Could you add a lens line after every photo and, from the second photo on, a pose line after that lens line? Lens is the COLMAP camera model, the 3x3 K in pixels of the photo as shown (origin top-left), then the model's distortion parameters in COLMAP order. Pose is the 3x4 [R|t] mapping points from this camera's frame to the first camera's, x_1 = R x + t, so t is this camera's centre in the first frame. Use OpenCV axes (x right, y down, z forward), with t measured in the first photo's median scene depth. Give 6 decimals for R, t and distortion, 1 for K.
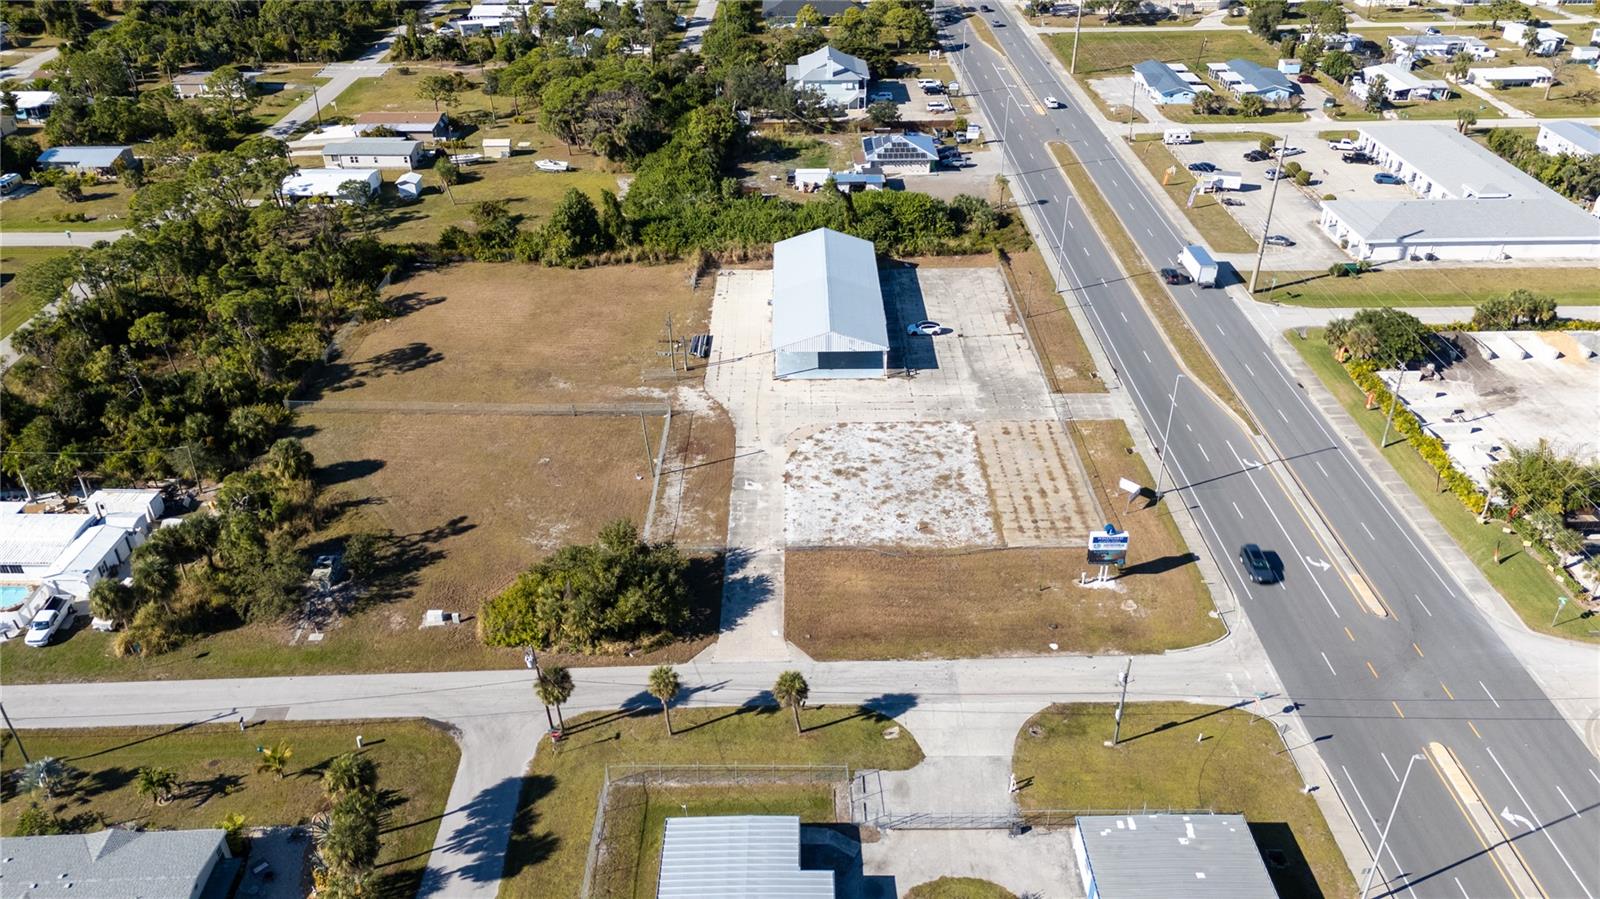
lens RADIAL K [[1156.4, 0, 800.0], [0, 1156.4, 449.5], [0, 0, 1]] dist [0.129742, -0.211539]
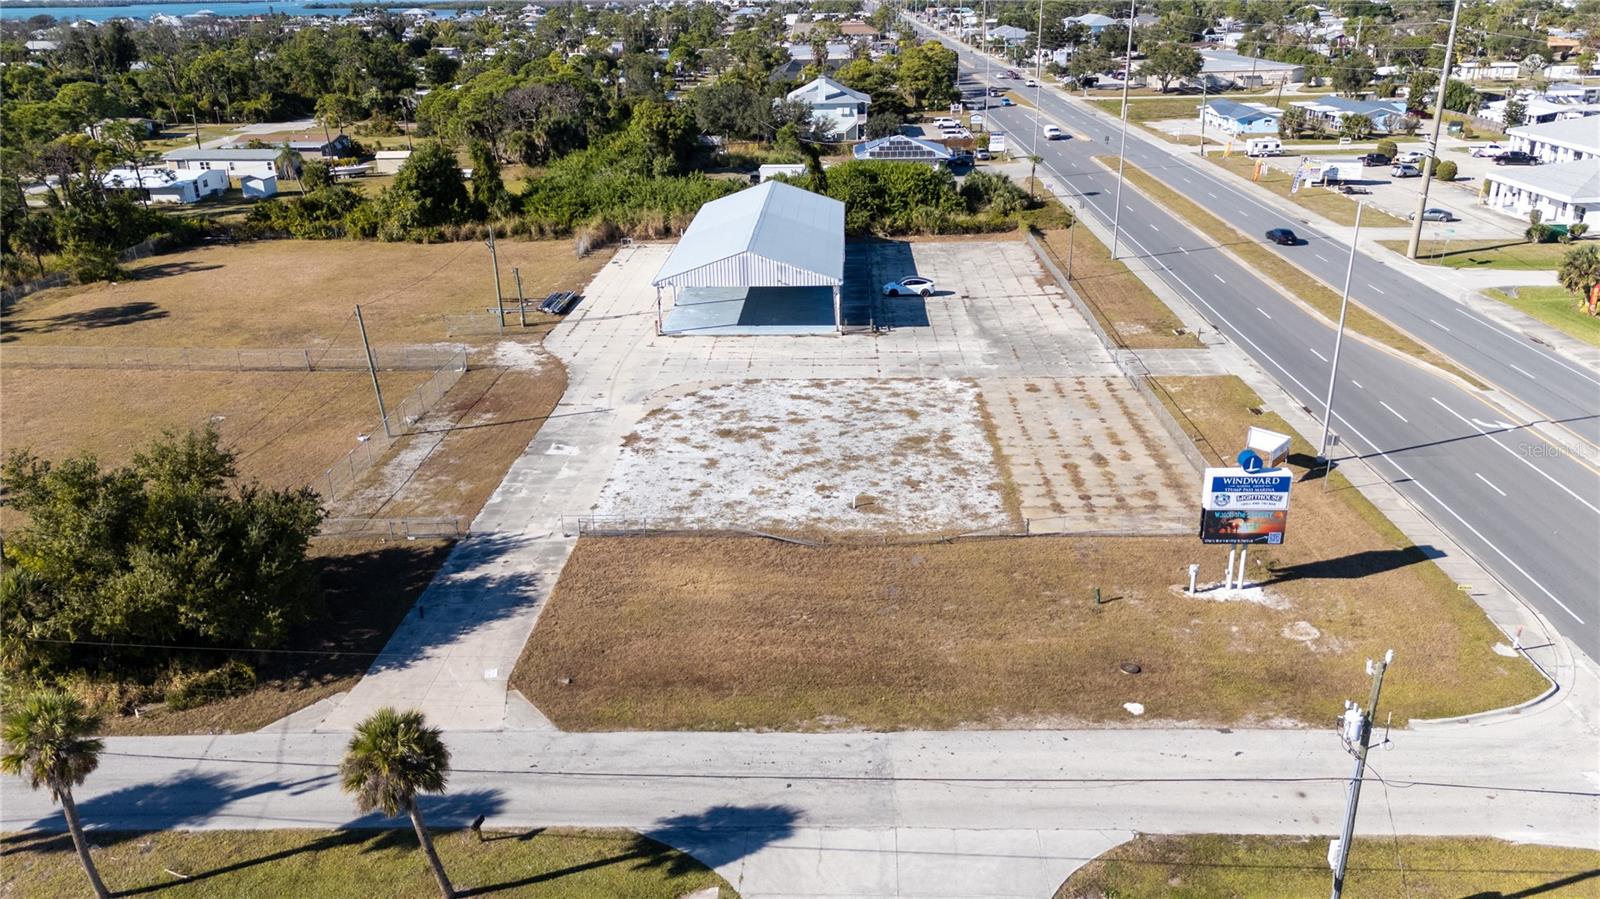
lens RADIAL K [[1168.1, 0, 801.9], [0, 1168.1, 443.5], [0, 0, 1]] dist [0.094634, -0.110221]
pose [[0.999011, 0.007229, -0.043862, 0.091193], [-0.015085, 0.983269, -0.181531, 0.121166], [0.041816, 0.182014, 0.982406, 0.440359]]
